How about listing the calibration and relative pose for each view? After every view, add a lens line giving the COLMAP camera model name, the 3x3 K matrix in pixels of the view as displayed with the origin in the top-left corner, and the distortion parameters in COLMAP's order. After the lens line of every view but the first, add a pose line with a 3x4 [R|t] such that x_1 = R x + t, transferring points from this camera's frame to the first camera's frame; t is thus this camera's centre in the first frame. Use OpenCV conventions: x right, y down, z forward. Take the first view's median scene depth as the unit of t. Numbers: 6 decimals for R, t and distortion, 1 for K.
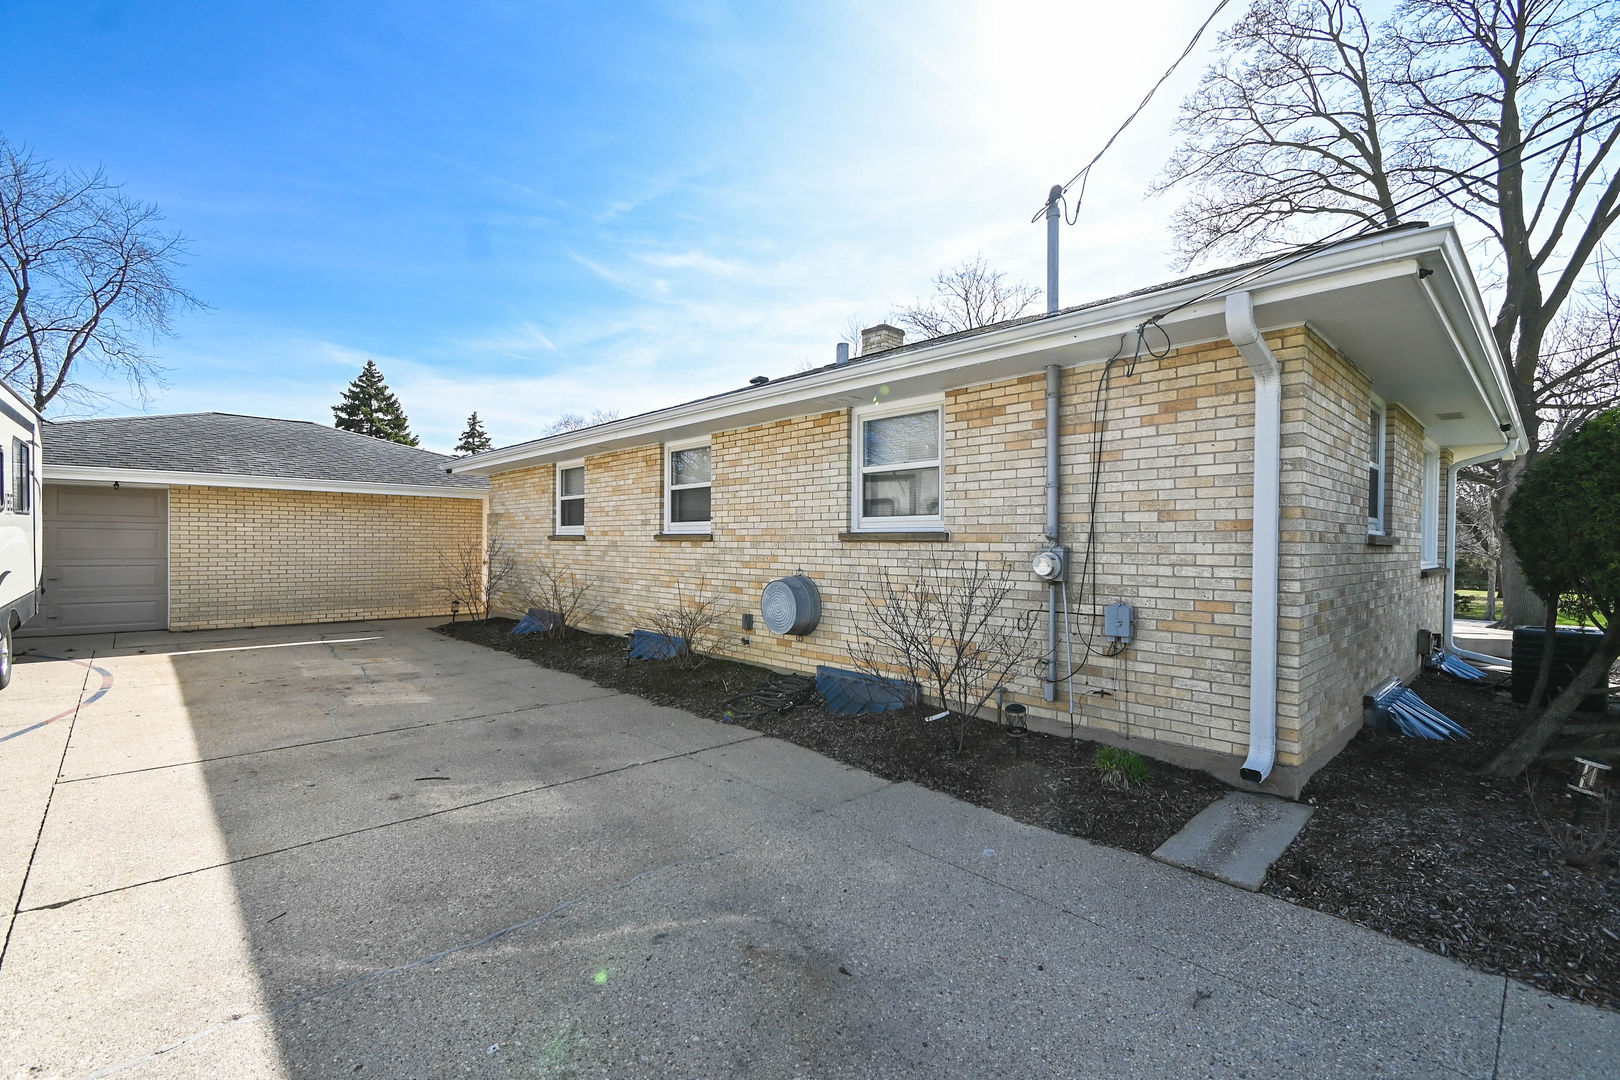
lens RADIAL K [[710.6, 0, 804.8], [0, 710.6, 549.0], [0, 0, 1]] dist [0.007061, -0.004992]
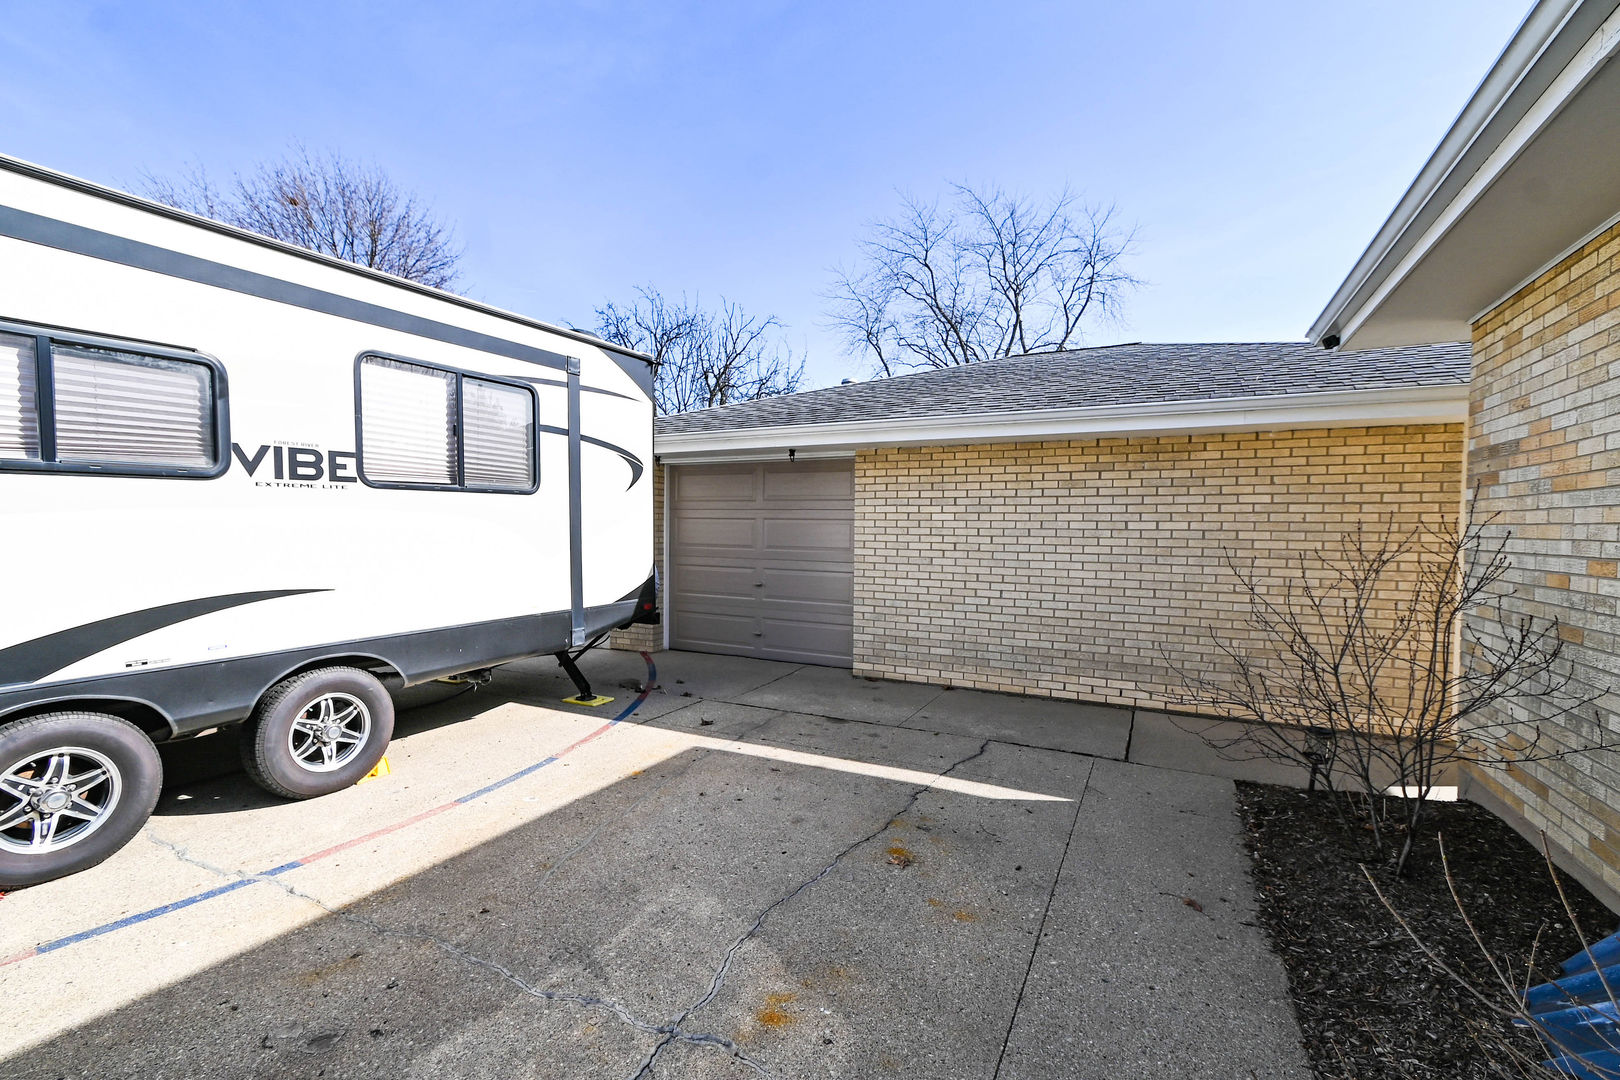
lens RADIAL K [[710.6, 0, 804.8], [0, 710.6, 549.0], [0, 0, 1]] dist [0.007061, -0.004992]
pose [[0.335405, 0.022001, -0.941817, -0.280742], [-0.016877, 0.999707, 0.017344, -0.009888], [0.941923, 0.010078, 0.335678, 0.705208]]
